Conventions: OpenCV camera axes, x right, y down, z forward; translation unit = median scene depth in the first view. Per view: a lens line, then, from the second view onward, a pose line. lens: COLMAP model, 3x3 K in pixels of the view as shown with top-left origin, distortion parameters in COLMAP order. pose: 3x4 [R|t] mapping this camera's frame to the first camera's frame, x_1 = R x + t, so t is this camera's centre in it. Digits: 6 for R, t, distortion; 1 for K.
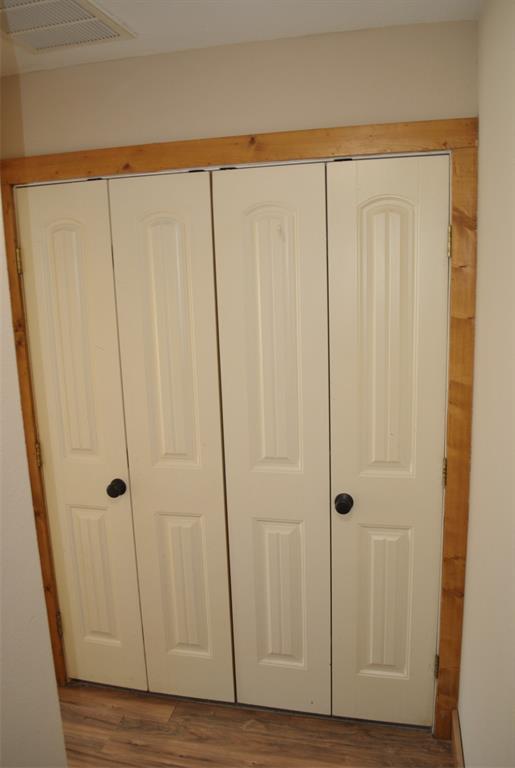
lens RADIAL K [[607.5, 0, 259.0], [0, 607.5, 386.1], [0, 0, 1]] dist [-0.085427, 0.013218]
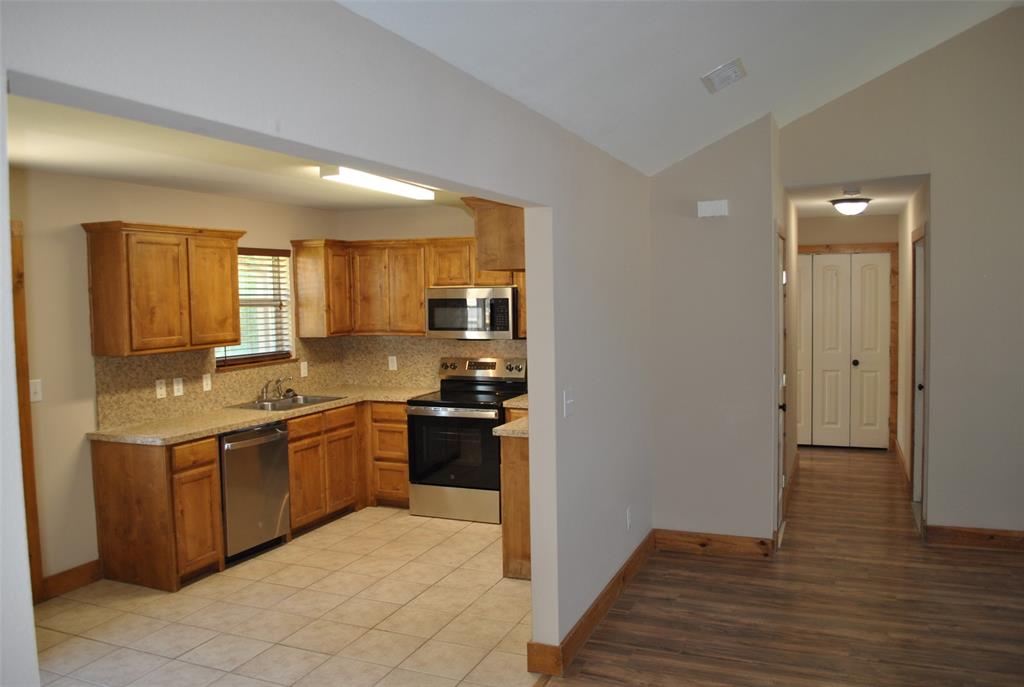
lens RADIAL K [[810.0, 0, 510.9], [0, 810.0, 338.4], [0, 0, 1]] dist [-0.085427, 0.013218]
pose [[0.978120, 0.025426, -0.206484, -0.767332], [-0.050193, 0.992026, -0.115609, 0.657295], [0.201898, 0.123443, 0.971596, -3.424253]]
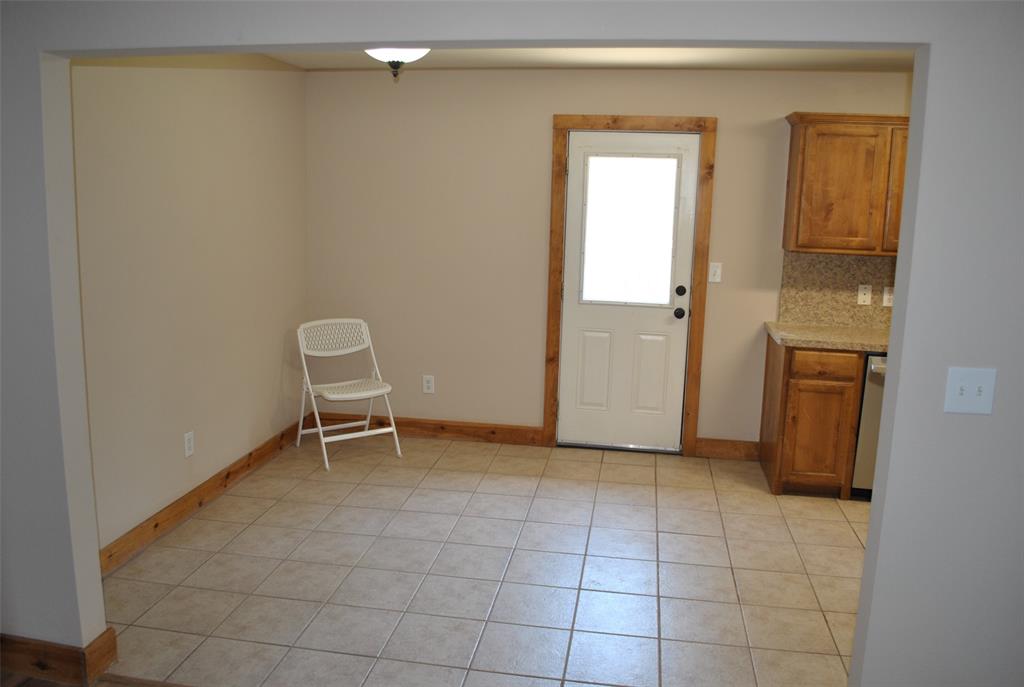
lens RADIAL K [[810.0, 0, 510.2], [0, 810.0, 337.0], [0, 0, 1]] dist [-0.085427, 0.013218]
pose [[0.016021, 0.207788, -0.978043, -0.031631], [-0.207304, 0.957604, 0.200050, 0.434290], [0.978145, 0.199547, 0.058417, -2.242665]]
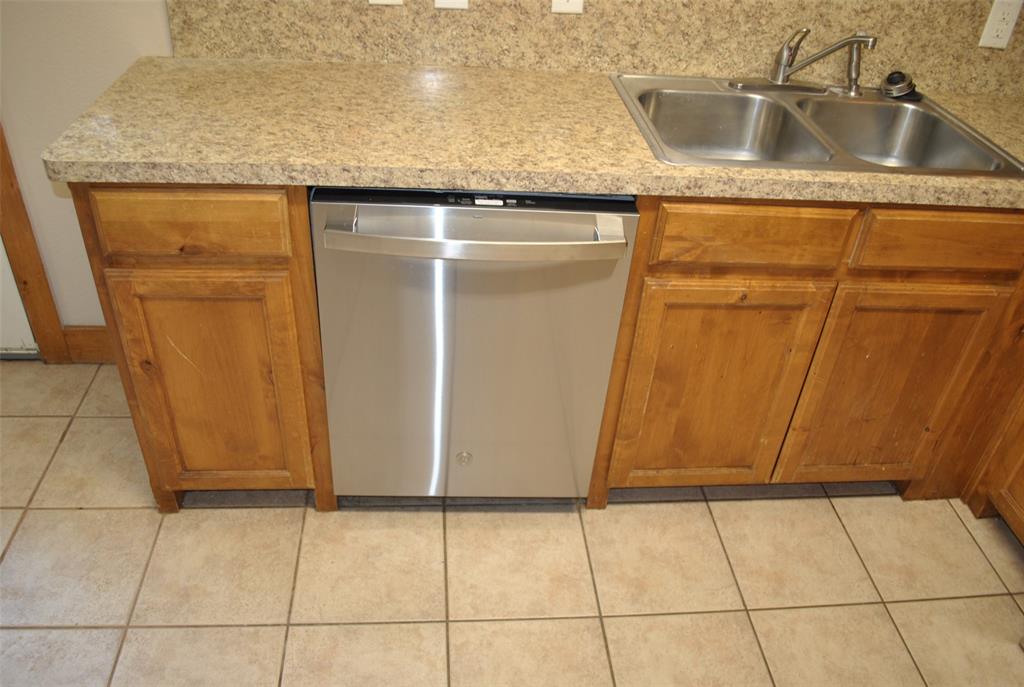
lens RADIAL K [[810.0, 0, 507.1], [0, 810.0, 345.8], [0, 0, 1]] dist [-0.085427, 0.013218]
pose [[0.258192, 0.600138, -0.757081, -1.473008], [-0.243495, 0.798777, 0.550150, 0.377239], [0.934905, 0.042301, 0.352369, -1.221826]]
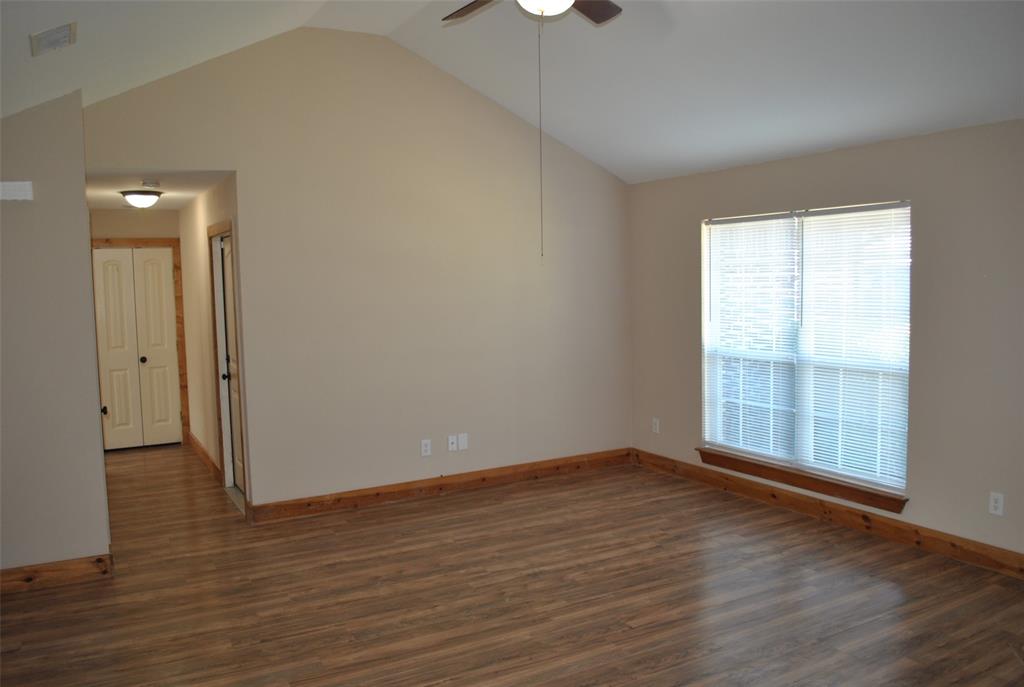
lens RADIAL K [[810.0, 0, 510.7], [0, 810.0, 337.2], [0, 0, 1]] dist [-0.085427, 0.013218]
pose [[0.769857, -0.036032, 0.637199, -1.009682], [0.115825, 0.989714, -0.083972, 0.656602], [-0.627618, 0.138450, 0.766111, -3.310521]]
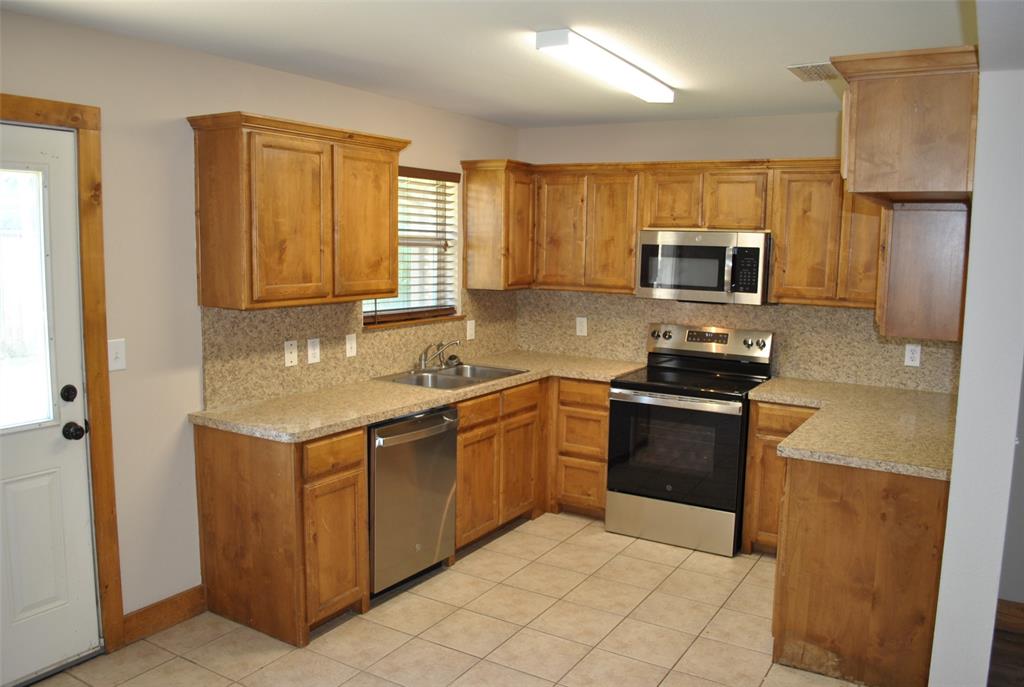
lens RADIAL K [[810.0, 0, 511.5], [0, 810.0, 340.3], [0, 0, 1]] dist [-0.085427, 0.013218]
pose [[0.934056, 0.089058, -0.345844, -1.275719], [-0.109445, 0.993194, -0.039834, 0.562789], [0.339943, 0.075058, 0.937446, -2.716262]]
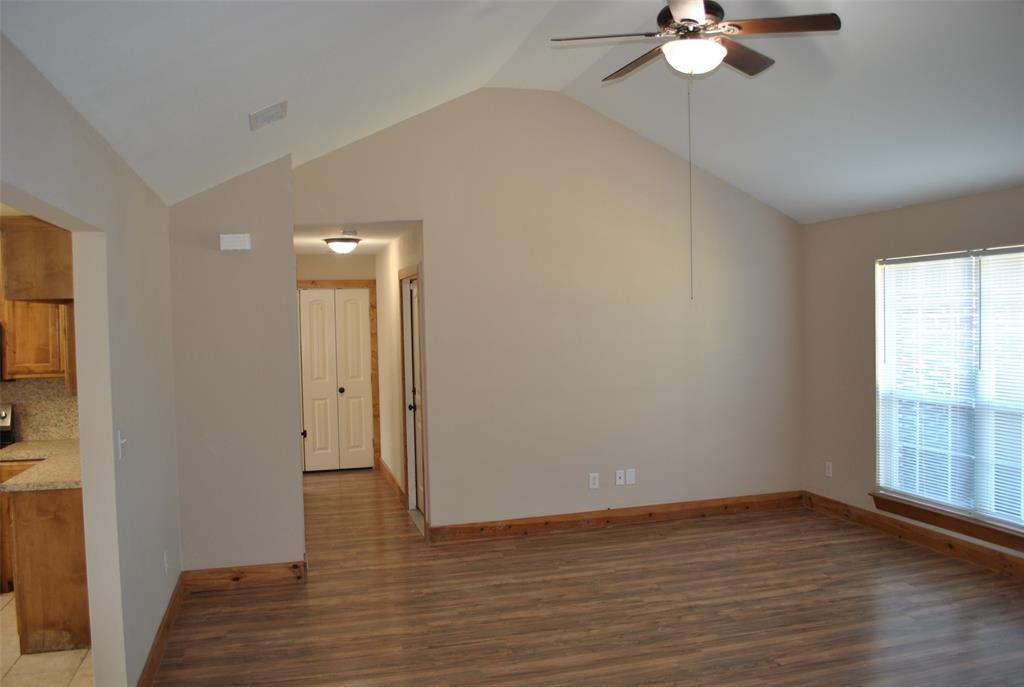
lens RADIAL K [[810.0, 0, 510.1], [0, 810.0, 338.8], [0, 0, 1]] dist [-0.085427, 0.013218]
pose [[0.896765, -0.000413, 0.442507, -1.024072], [0.074670, 0.985801, -0.150404, 0.679665], [-0.436162, 0.167919, 0.884062, -3.470147]]
